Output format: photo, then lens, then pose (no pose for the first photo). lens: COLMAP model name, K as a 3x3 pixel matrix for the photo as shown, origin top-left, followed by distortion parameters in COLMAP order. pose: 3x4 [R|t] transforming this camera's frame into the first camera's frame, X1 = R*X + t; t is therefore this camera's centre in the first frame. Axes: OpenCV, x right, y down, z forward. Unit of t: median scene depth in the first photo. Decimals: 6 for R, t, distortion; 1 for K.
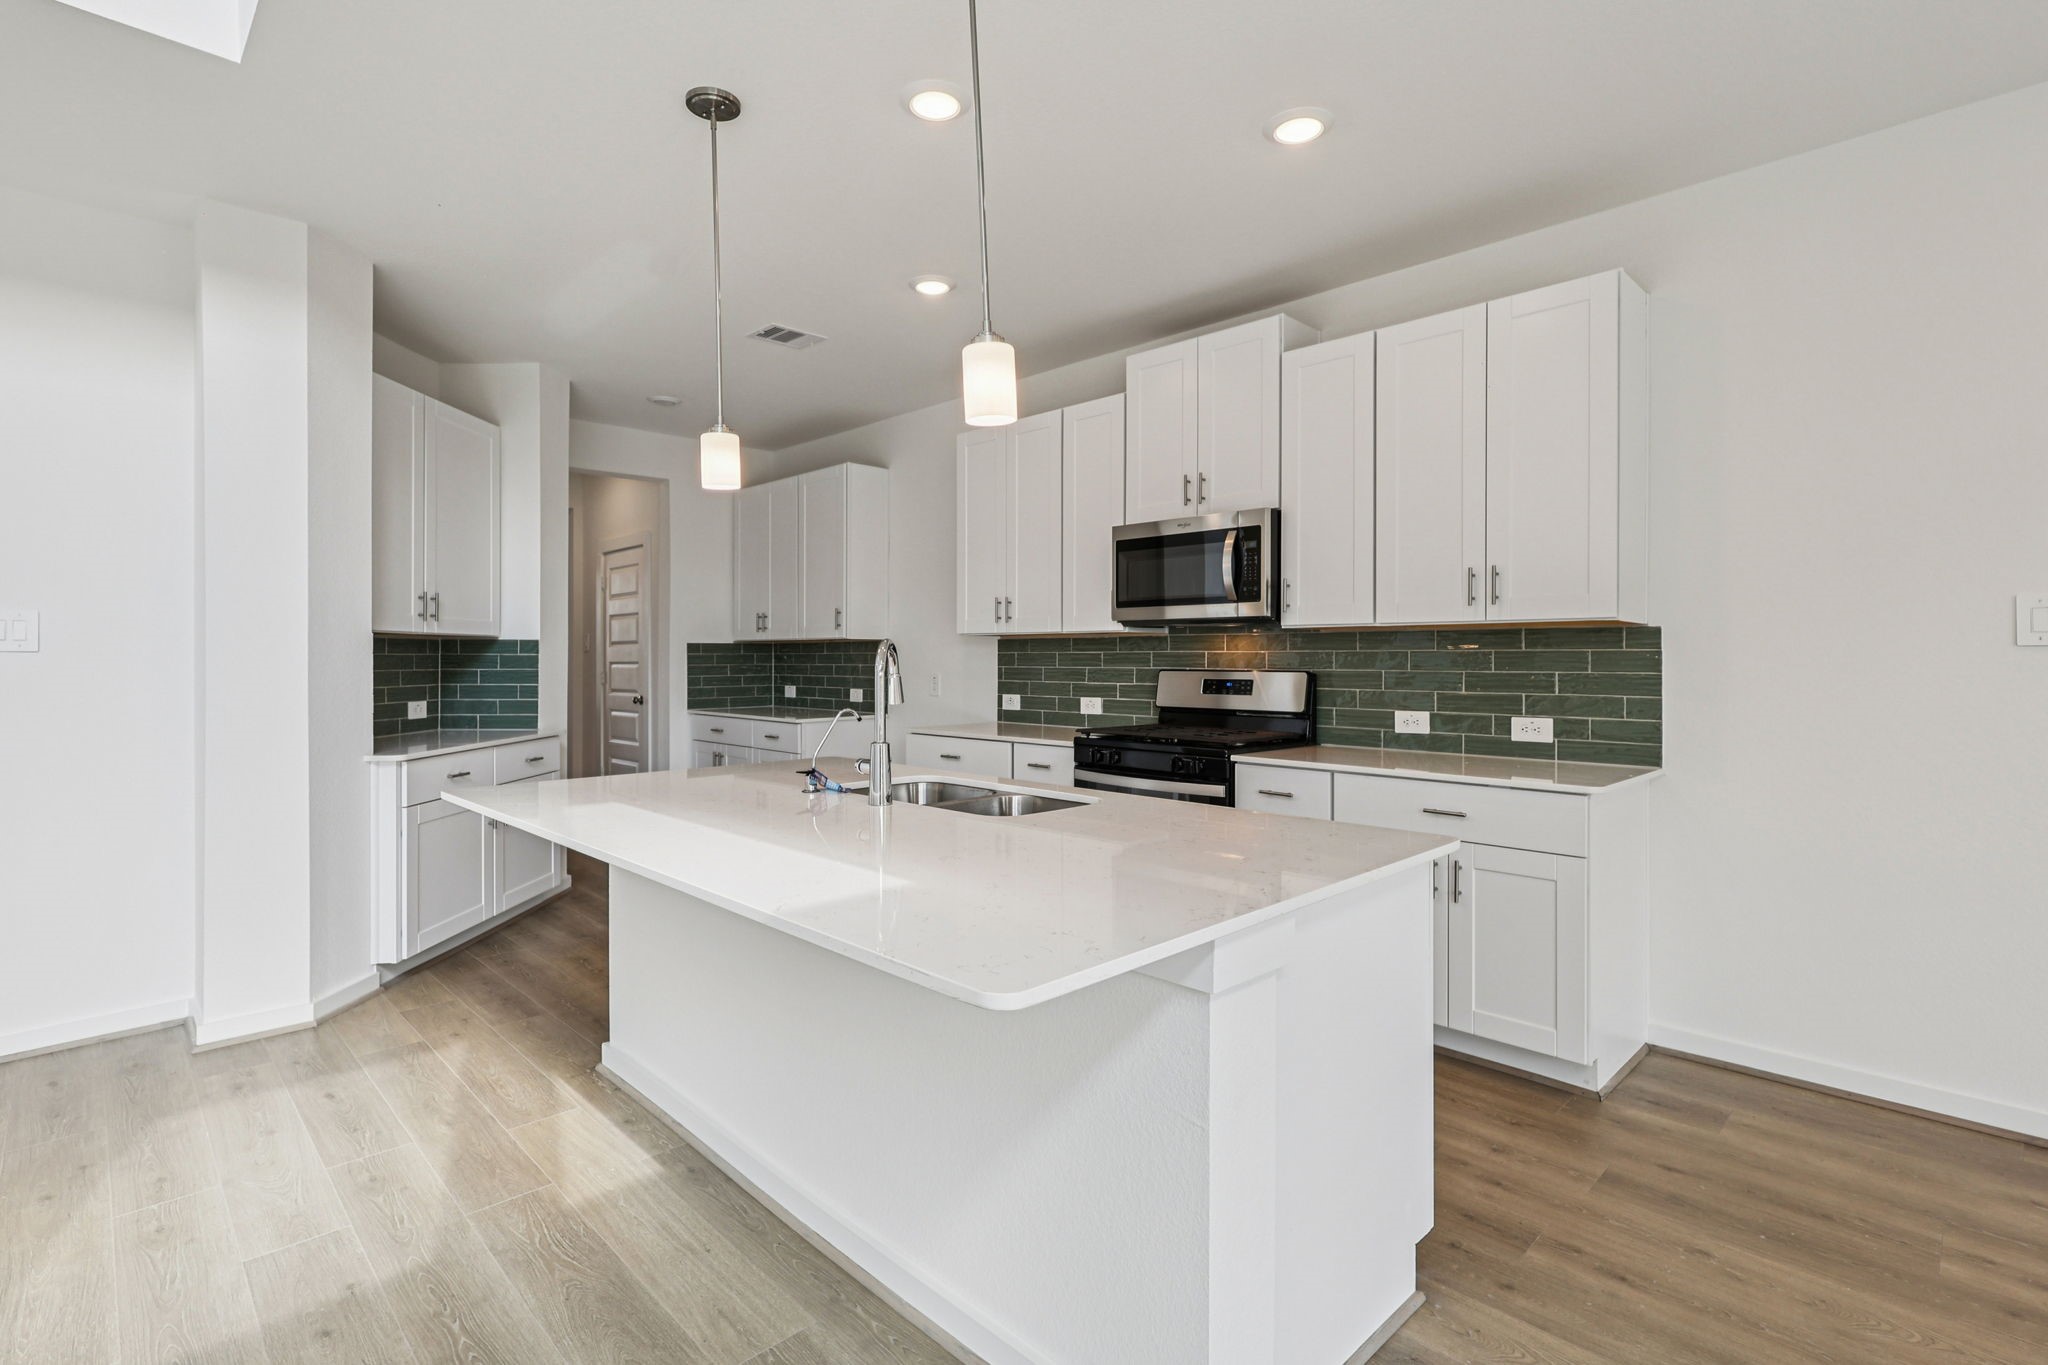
lens RADIAL K [[954.1, 0, 1022.2], [0, 954.1, 669.8], [0, 0, 1]] dist [0.004574, -0.001275]
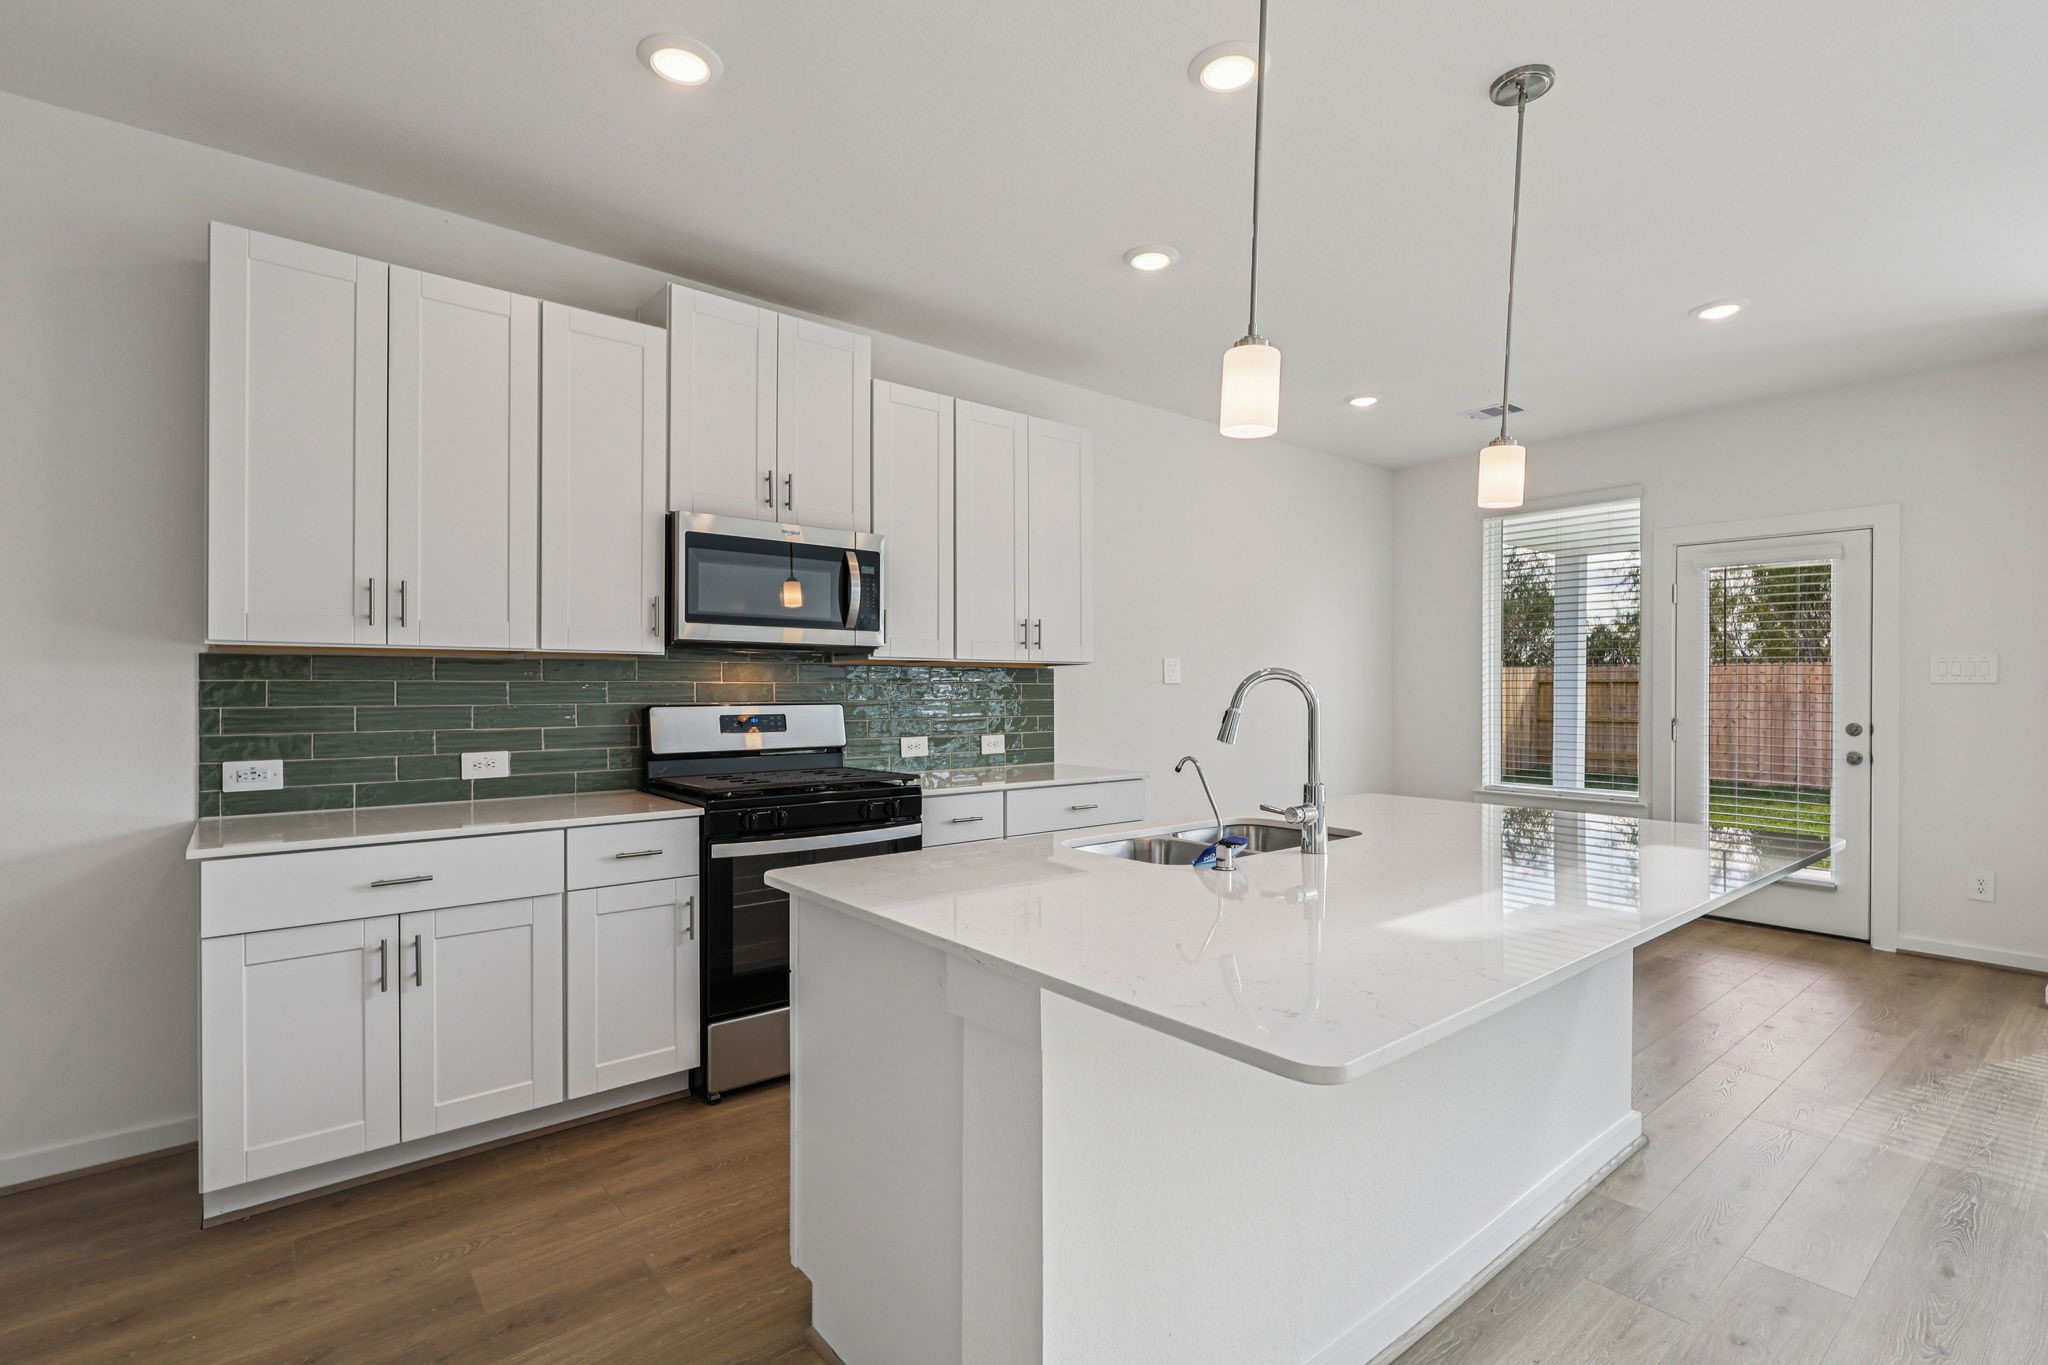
lens RADIAL K [[954.1, 0, 1022.3], [0, 954.1, 688.6], [0, 0, 1]] dist [0.004574, -0.001275]
pose [[0.096112, -0.000217, 0.995371, -0.875592], [0.012780, 0.999918, -0.001016, -0.013448], [-0.995289, 0.012819, 0.096106, 0.963245]]
